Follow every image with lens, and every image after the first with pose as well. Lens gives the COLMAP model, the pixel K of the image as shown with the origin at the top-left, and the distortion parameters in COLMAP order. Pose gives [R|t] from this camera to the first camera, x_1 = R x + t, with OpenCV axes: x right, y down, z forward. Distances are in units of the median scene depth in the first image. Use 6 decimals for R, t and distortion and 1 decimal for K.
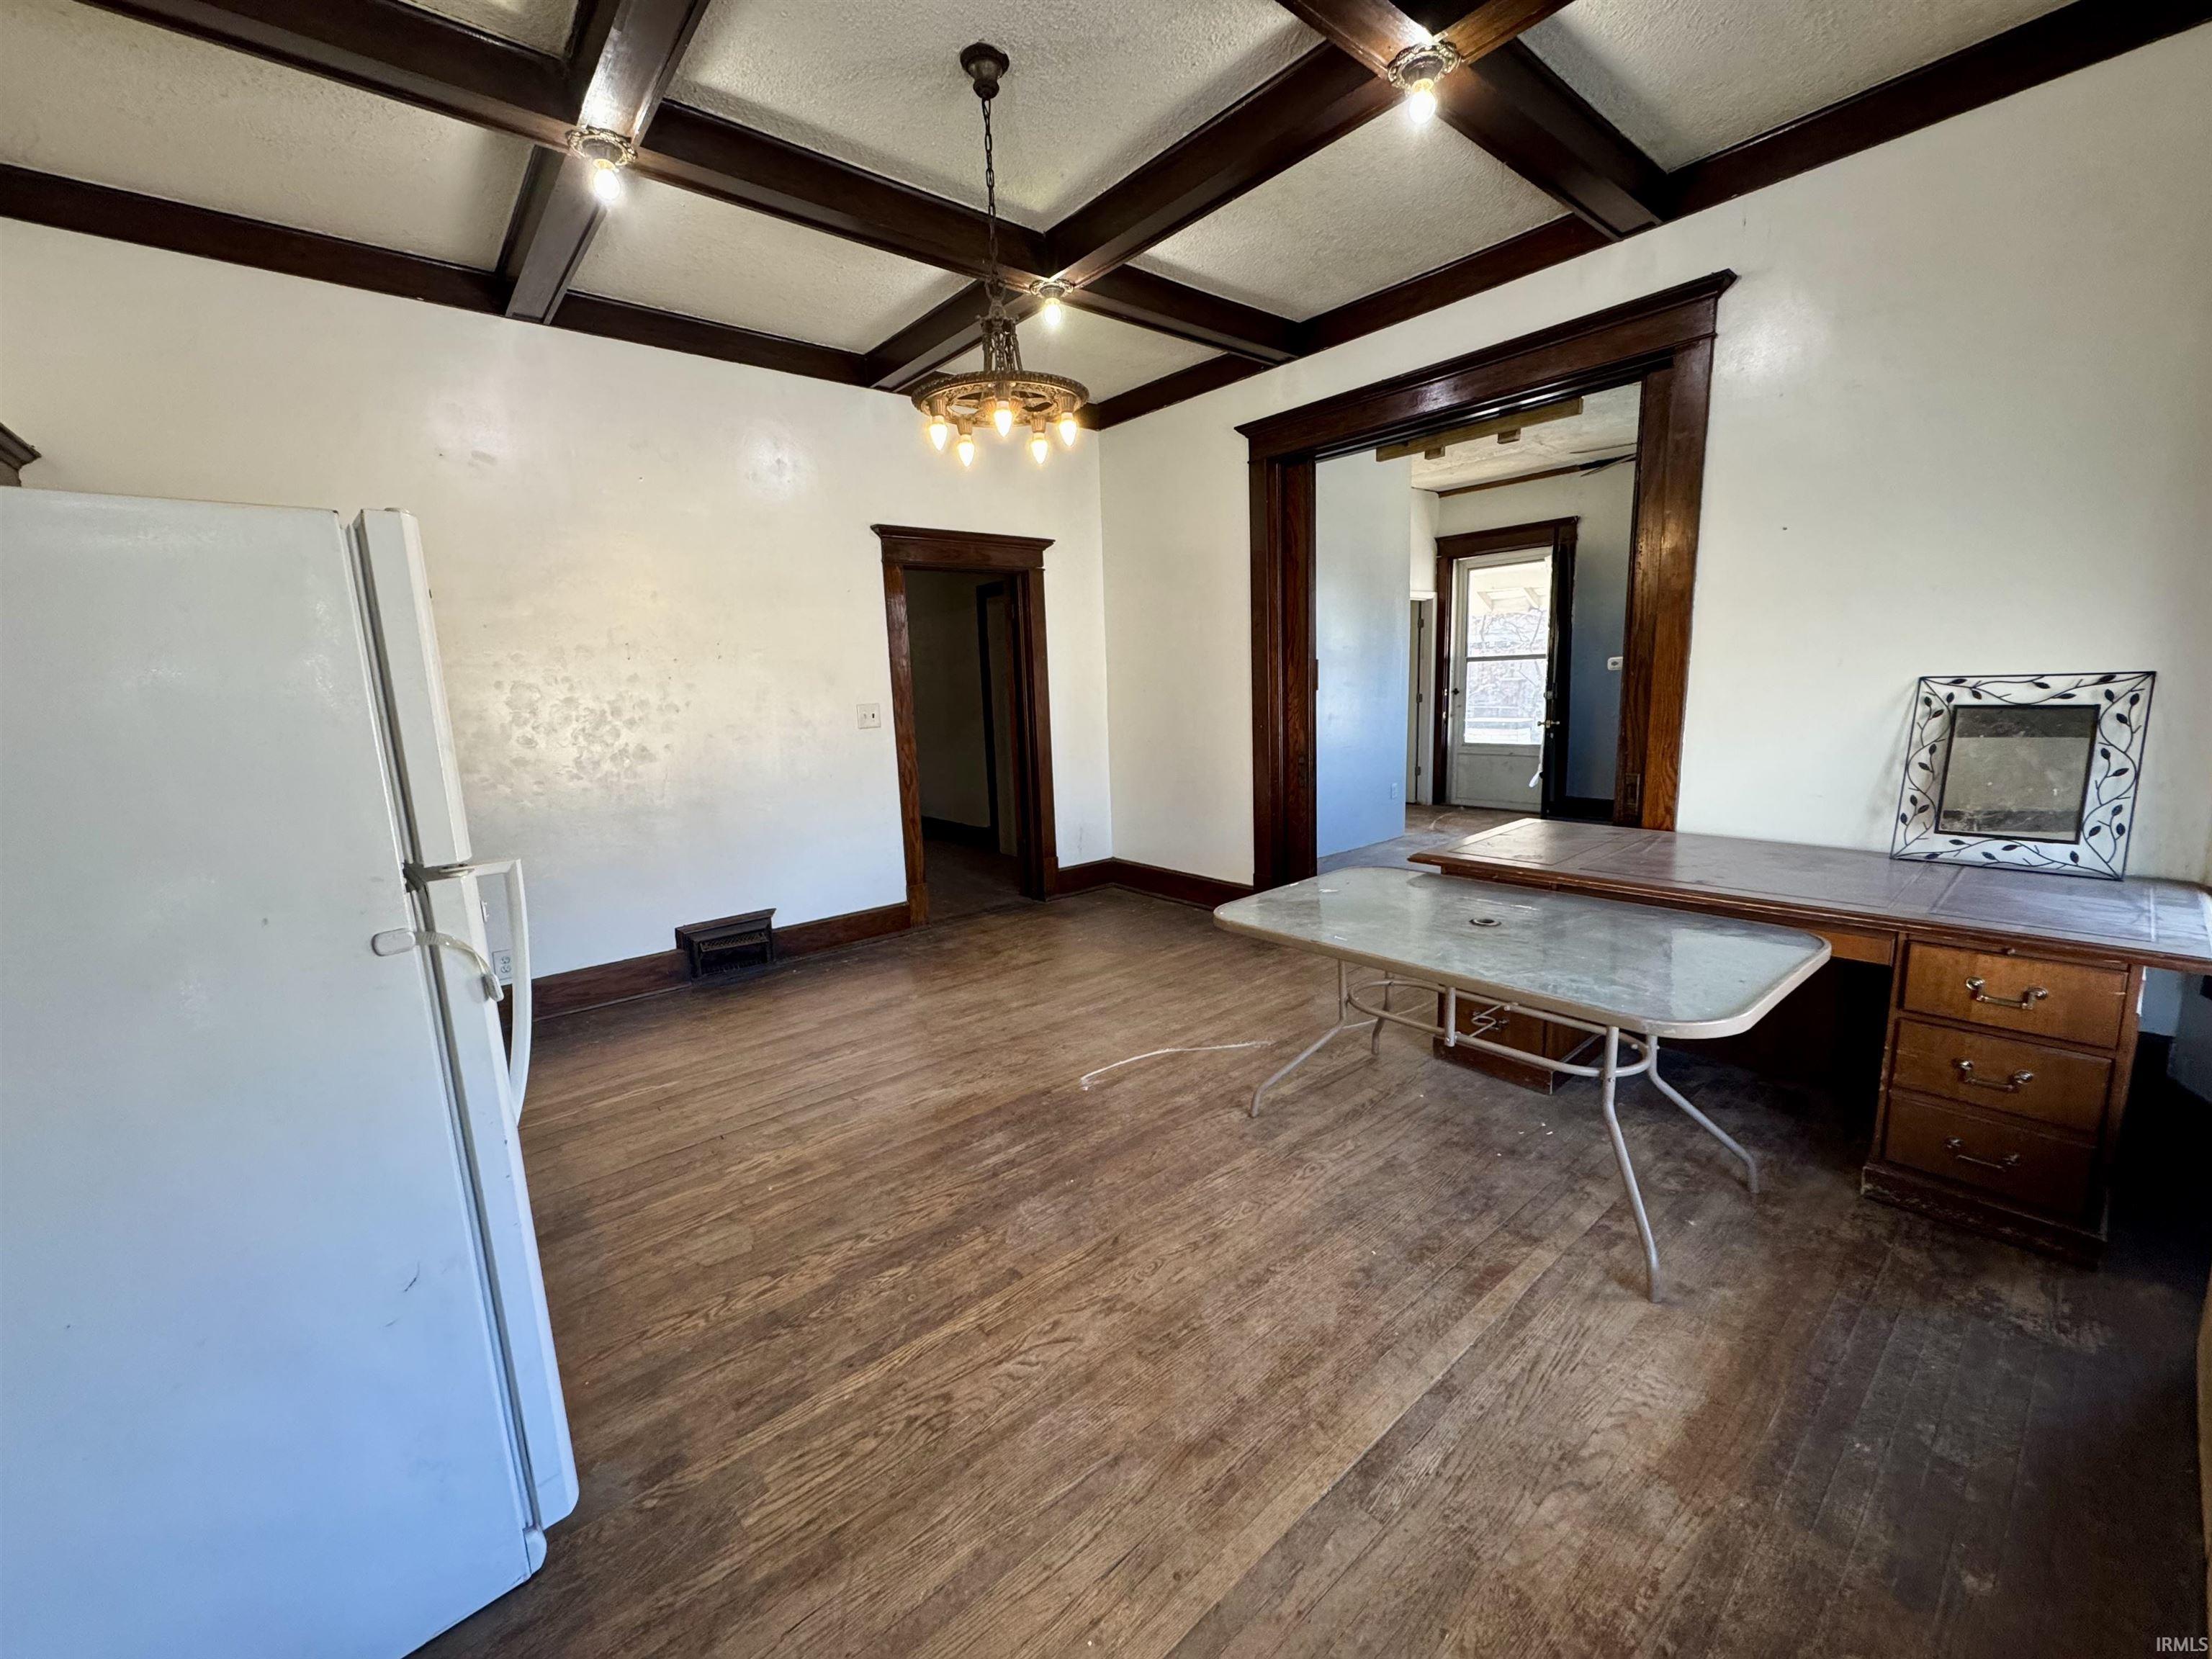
lens RADIAL K [[887.4, 0, 1114.9], [0, 887.4, 837.2], [0, 0, 1]] dist [-0.001793, -0.000132]
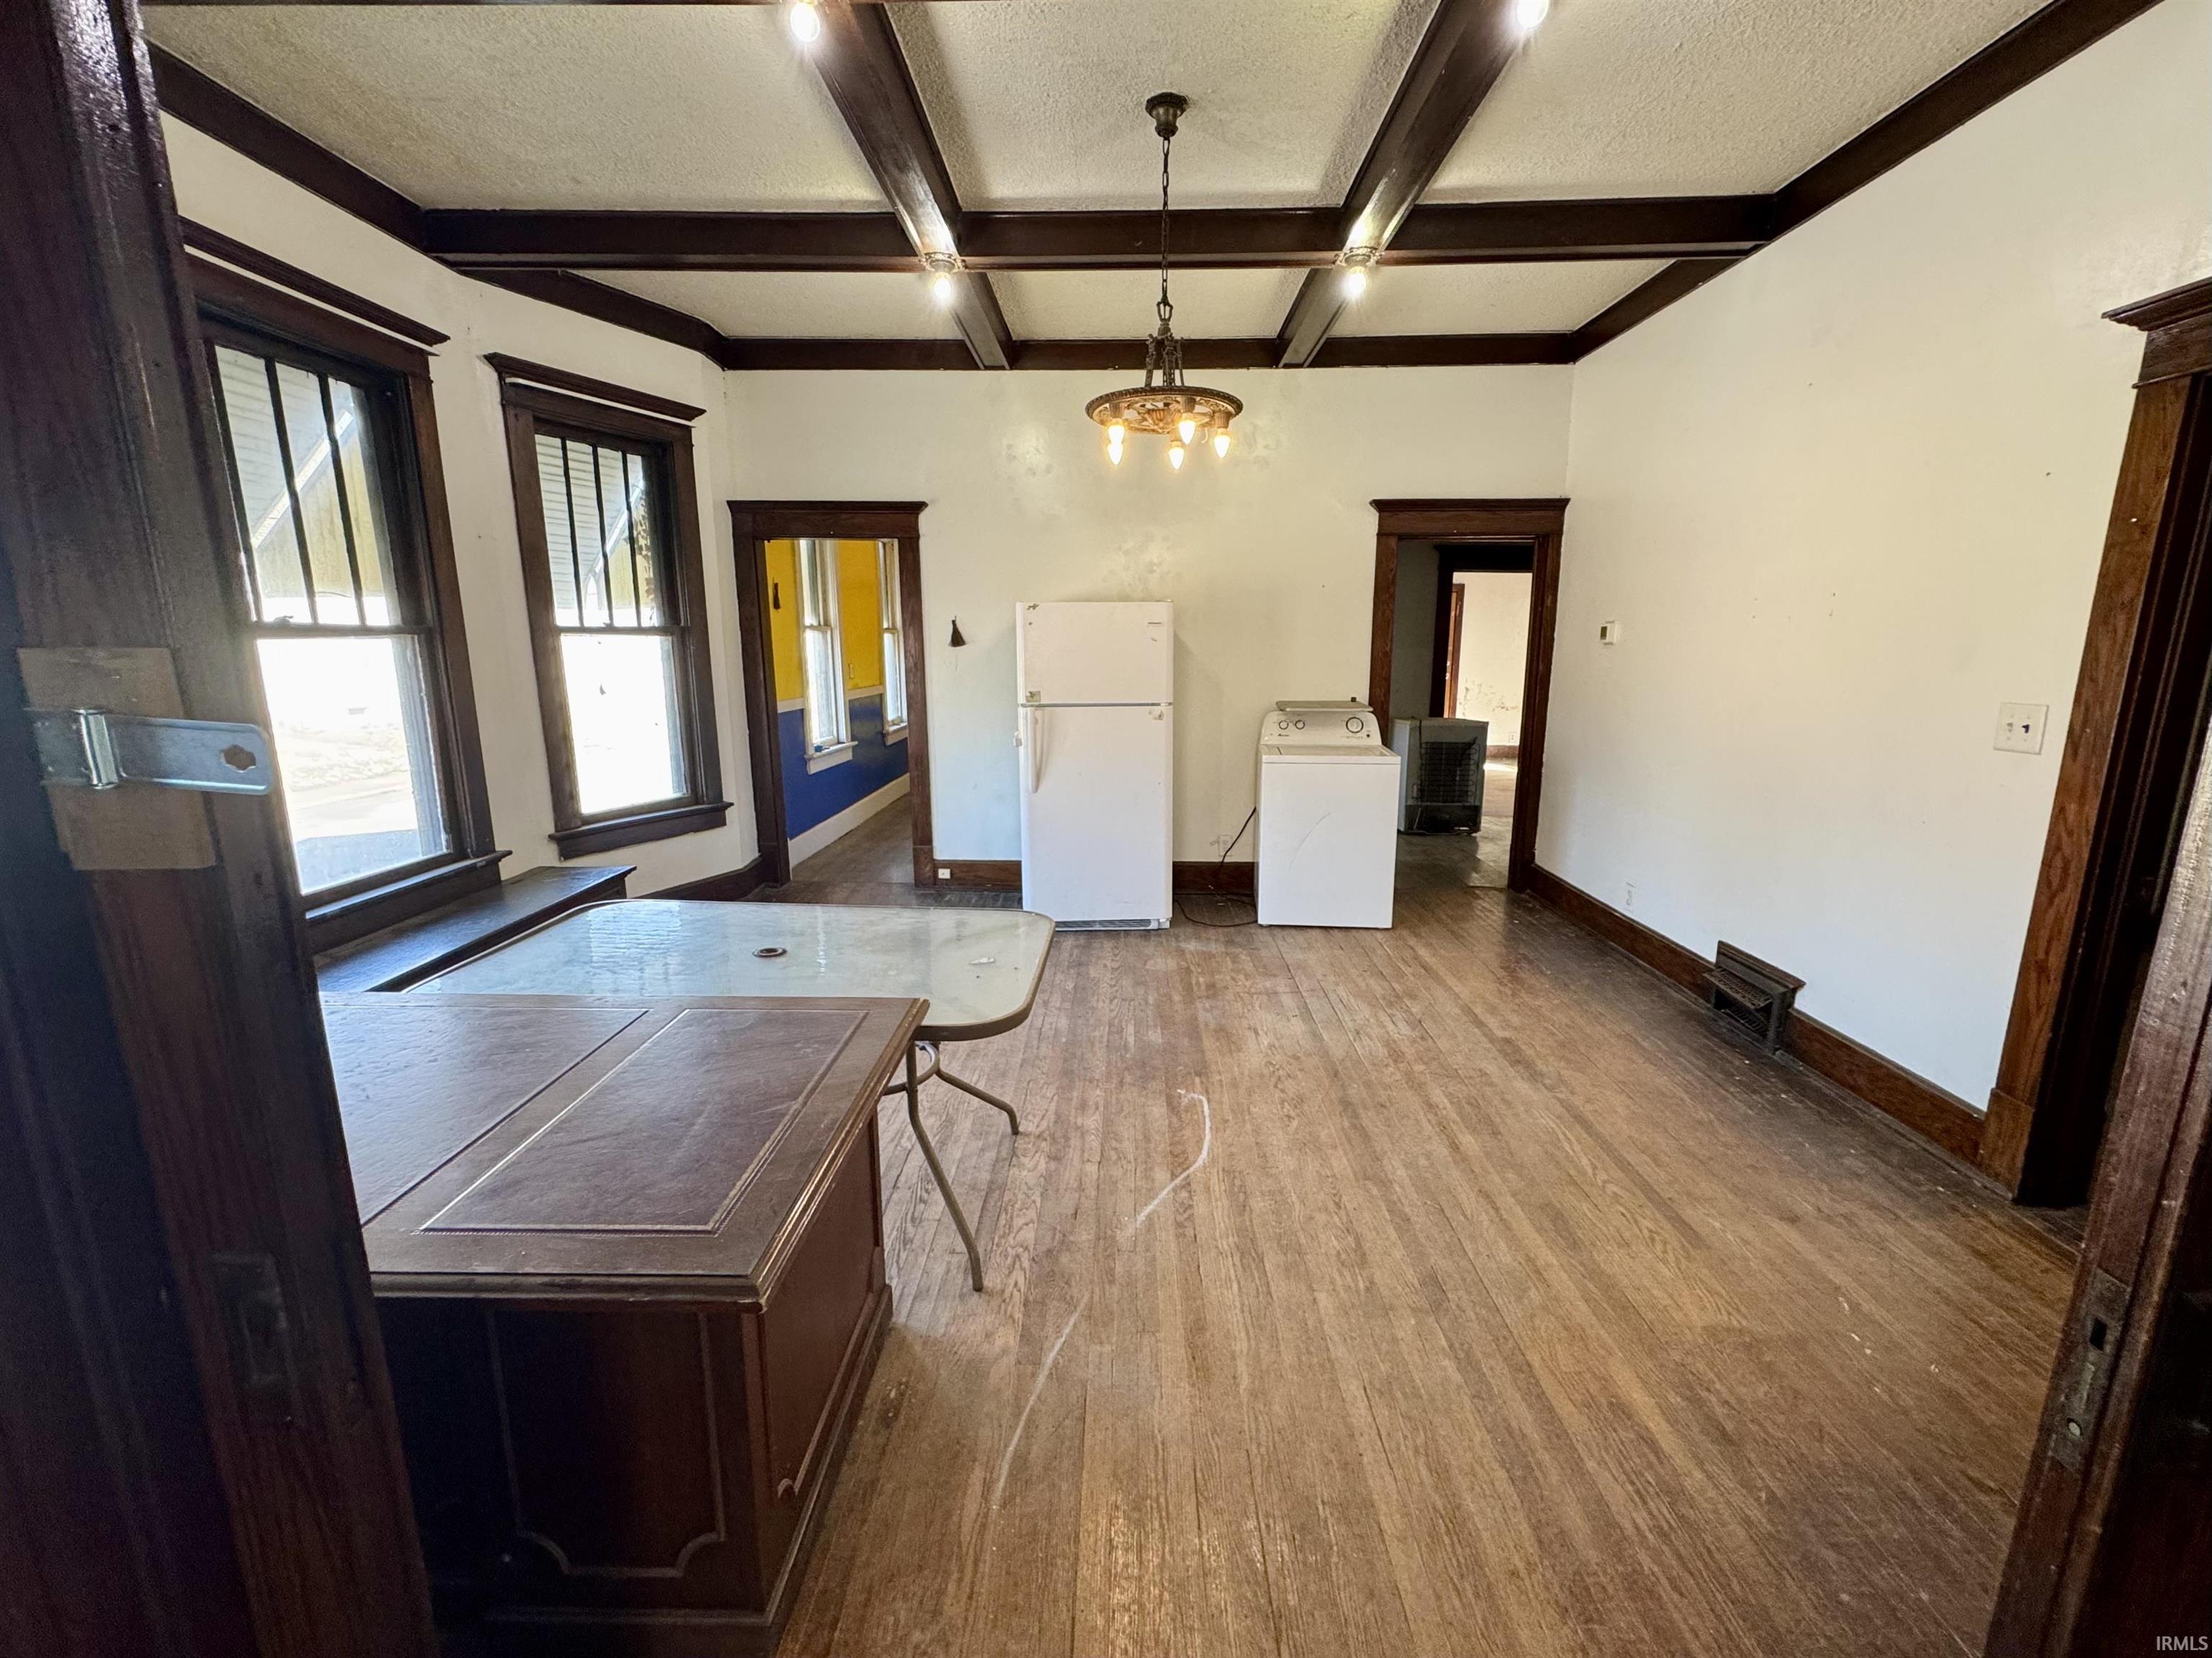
lens RADIAL K [[907.0, 0, 1104.8], [0, 907.0, 819.7], [0, 0, 1]] dist [-0.000921, 0.000013]
pose [[-0.667214, 0.182126, -0.722258, 0.684756], [-0.105850, 0.936624, 0.333964, -0.317096], [0.737307, 0.299276, -0.605650, 1.450027]]
